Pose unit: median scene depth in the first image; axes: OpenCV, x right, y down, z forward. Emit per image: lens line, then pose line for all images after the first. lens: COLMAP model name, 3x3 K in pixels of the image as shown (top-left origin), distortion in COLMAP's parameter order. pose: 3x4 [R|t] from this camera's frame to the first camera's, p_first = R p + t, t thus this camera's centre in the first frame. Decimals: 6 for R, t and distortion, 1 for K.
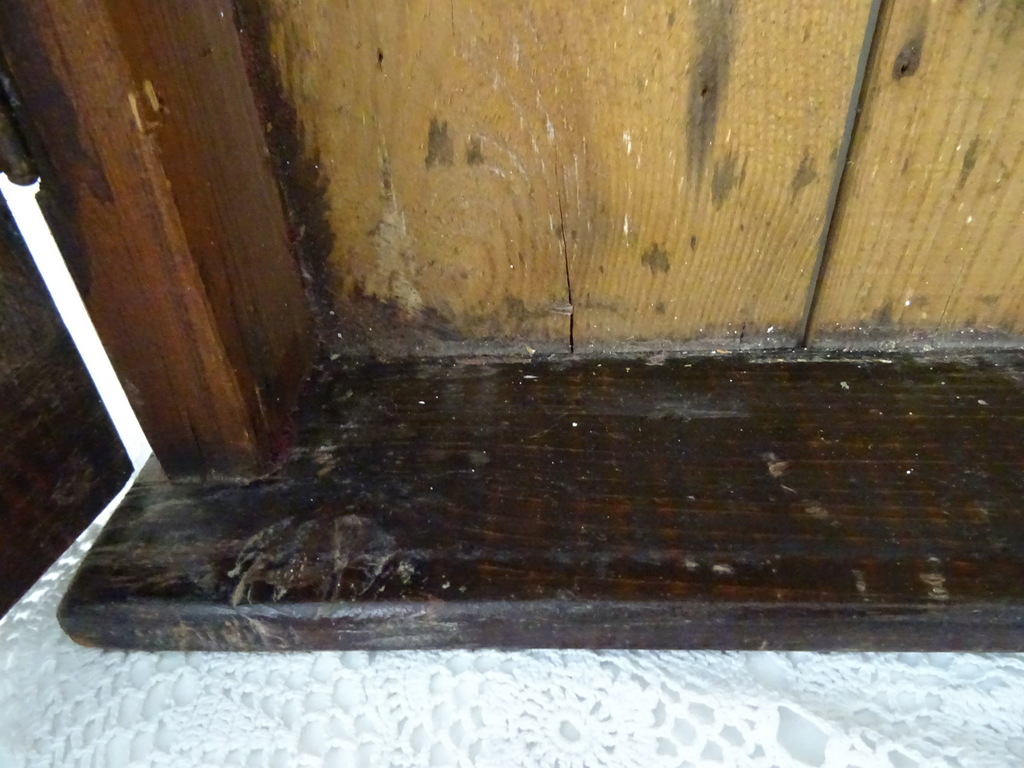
lens RADIAL K [[724.5, 0, 517.3], [0, 724.5, 384.2], [0, 0, 1]] dist [-0.004966, -0.007210]
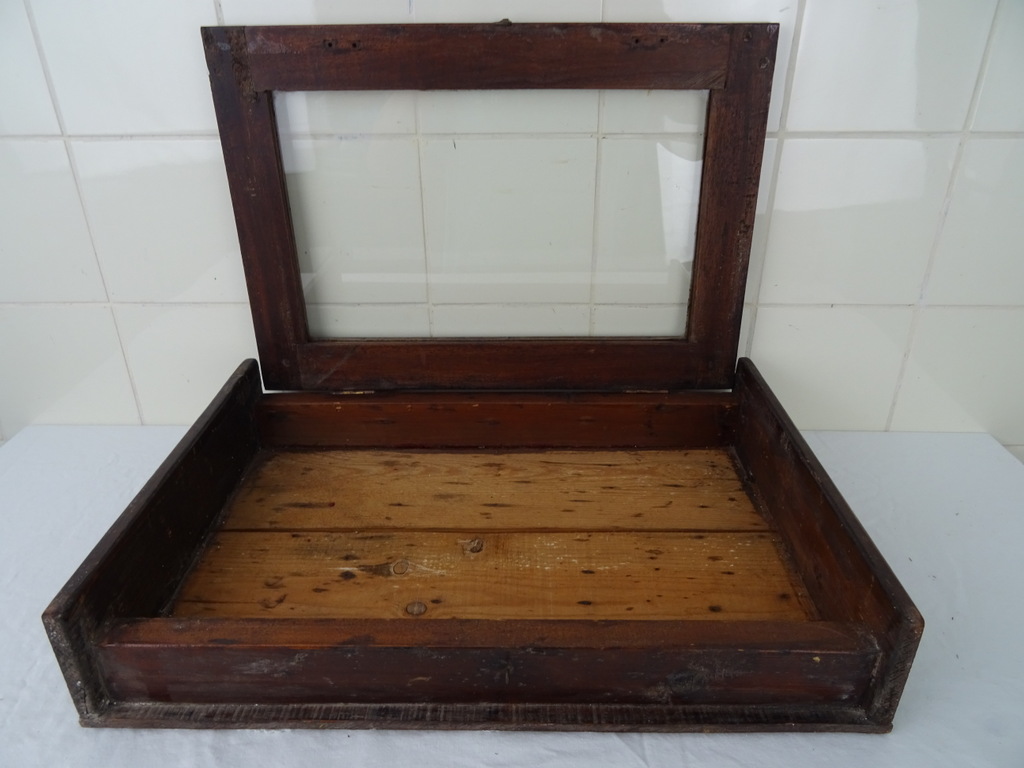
lens RADIAL K [[723.5, 0, 512.5], [0, 723.5, 388.7], [0, 0, 1]] dist [0.007993, -0.022981]
pose [[-0.038216, 0.475139, -0.879080, 3.201852], [-0.798264, -0.543699, -0.259165, 0.063531], [-0.601094, 0.691834, 0.400065, -1.654626]]
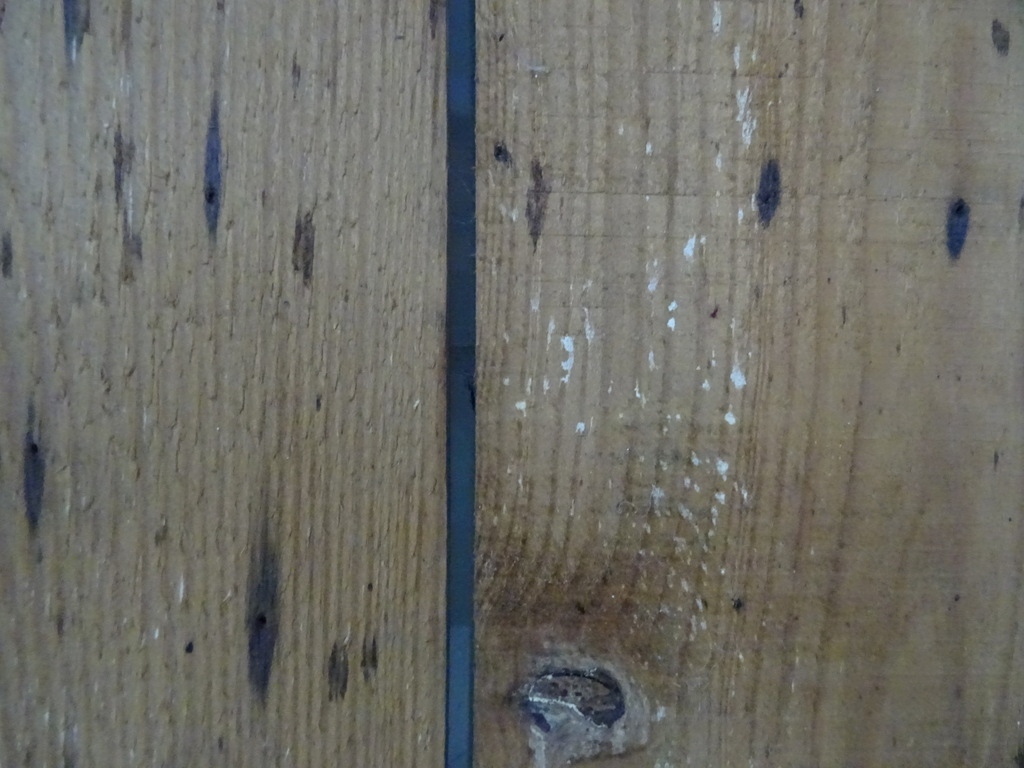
lens RADIAL K [[724.5, 0, 517.3], [0, 724.5, 384.2], [0, 0, 1]] dist [-0.004966, -0.007210]
pose [[0.996746, 0.038175, 0.070990, 0.394366], [0.006761, 0.838032, -0.545580, -0.970814], [-0.080320, 0.544284, 0.835047, -0.439187]]
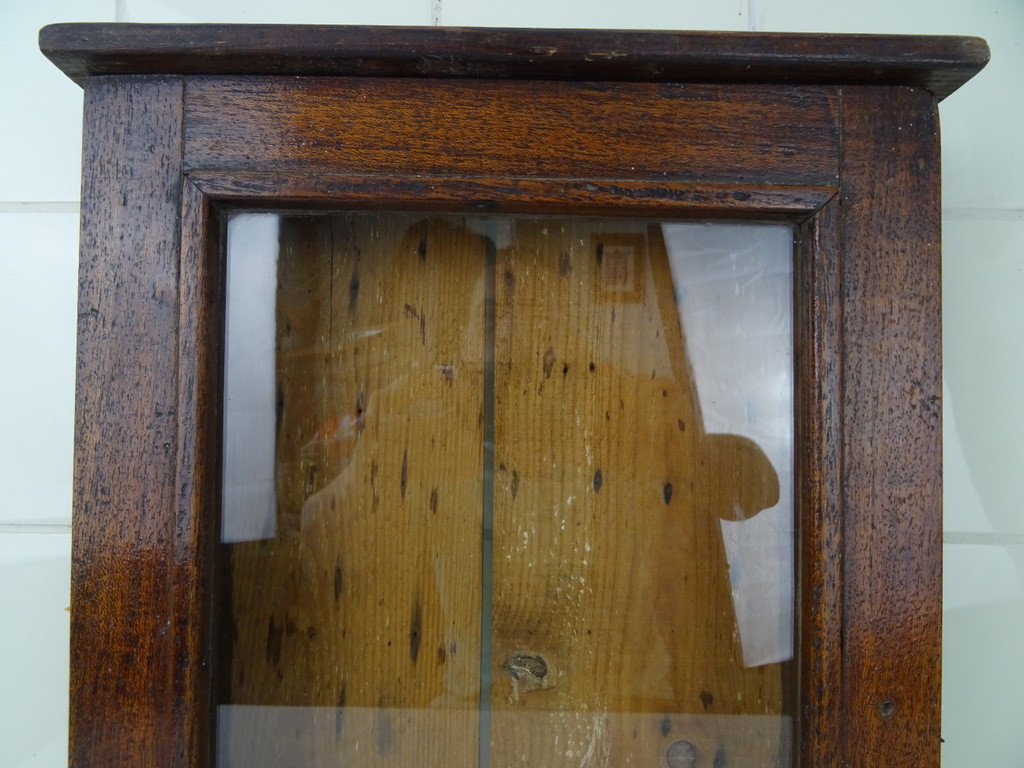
lens RADIAL K [[745.9, 0, 512.1], [0, 745.9, 386.3], [0, 0, 1]] dist [-0.004087, -0.004036]
pose [[0.998609, 0.048333, 0.021064, 0.392322], [-0.024501, 0.779179, -0.626322, -0.417517], [-0.046685, 0.624935, 0.779280, -1.737932]]
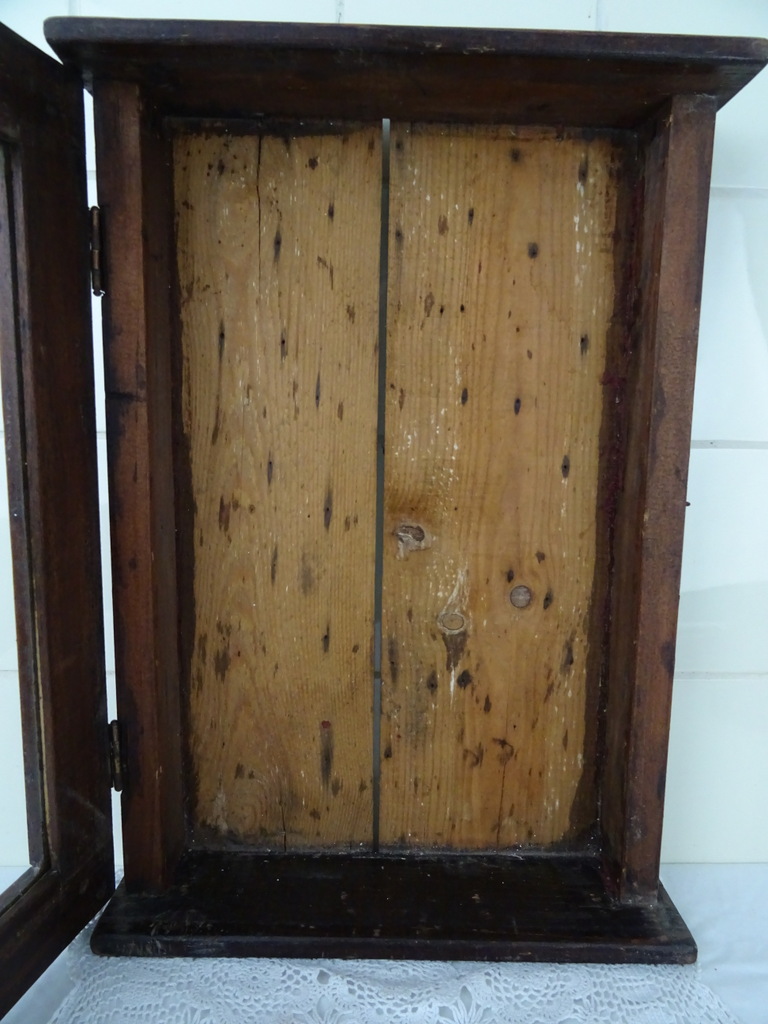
lens RADIAL K [[724.5, 0, 382.5], [0, 724.5, 511.1], [0, 0, 1]] dist [-0.004966, -0.007210]
pose [[0.998230, 0.048546, 0.034365, 0.313555], [-0.025852, 0.874477, -0.484378, 0.152015], [-0.053566, 0.482632, 0.874184, -2.081680]]
